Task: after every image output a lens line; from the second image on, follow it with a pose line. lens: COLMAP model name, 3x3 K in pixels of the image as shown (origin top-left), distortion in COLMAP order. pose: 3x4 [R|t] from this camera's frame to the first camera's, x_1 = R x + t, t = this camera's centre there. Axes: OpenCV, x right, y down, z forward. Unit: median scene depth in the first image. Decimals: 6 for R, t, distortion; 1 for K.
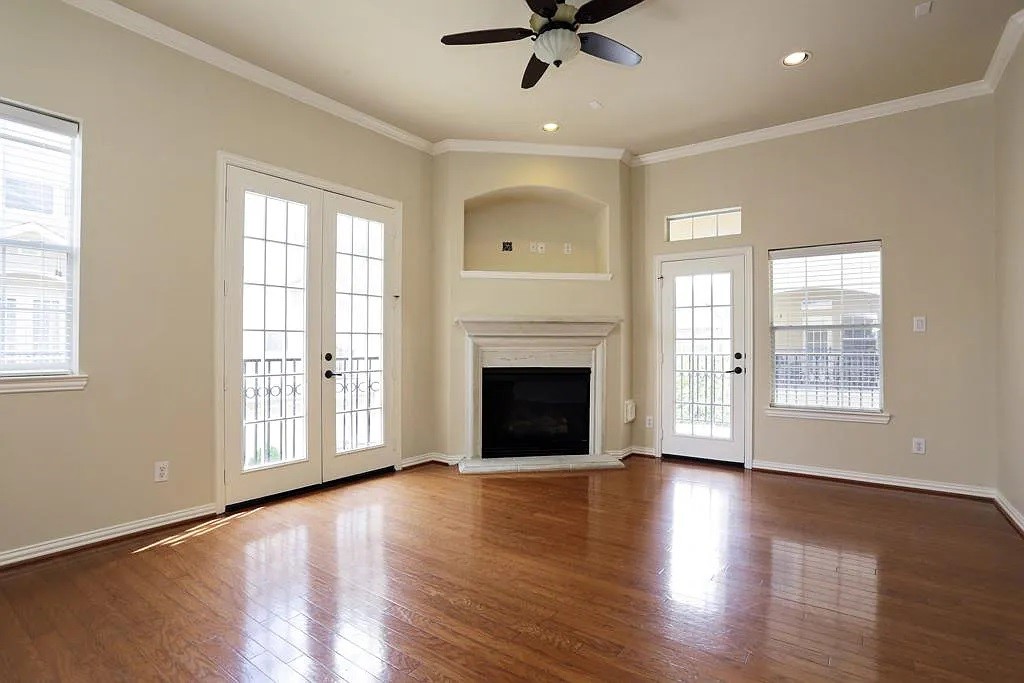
lens RADIAL K [[524.3, 0, 511.4], [0, 524.3, 338.4], [0, 0, 1]] dist [-0.003596, 0.000223]
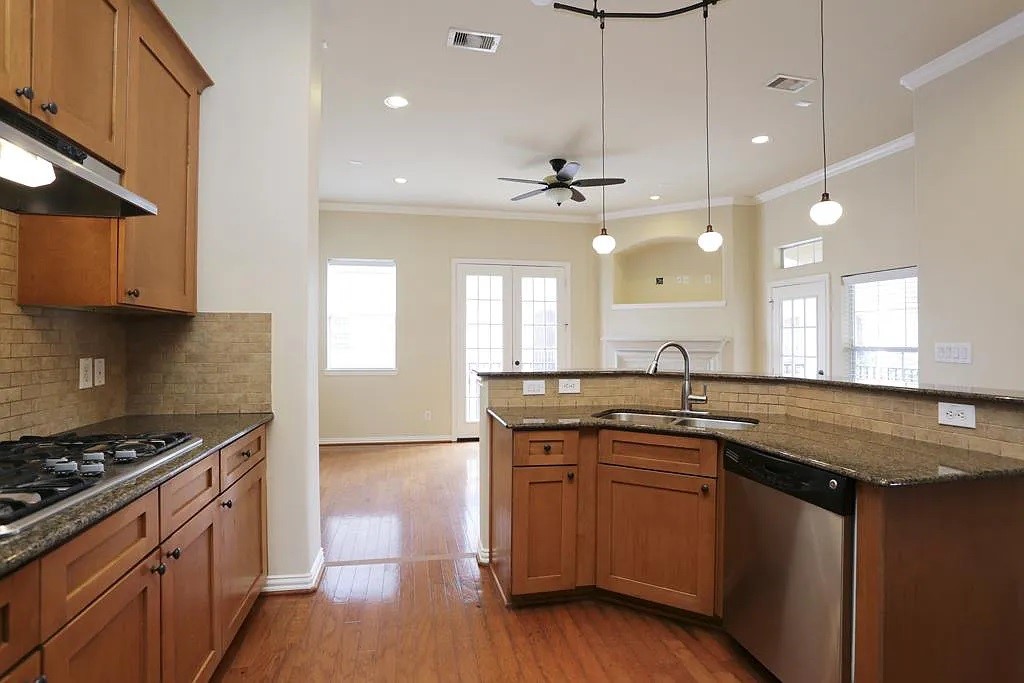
lens RADIAL K [[524.3, 0, 506.5], [0, 524.3, 339.2], [0, 0, 1]] dist [-0.003596, 0.000223]
pose [[0.747833, 0.000010, -0.663887, 0.686915], [0.002099, 0.999995, 0.002380, -0.042658], [0.663884, -0.003173, 0.747829, -0.265705]]
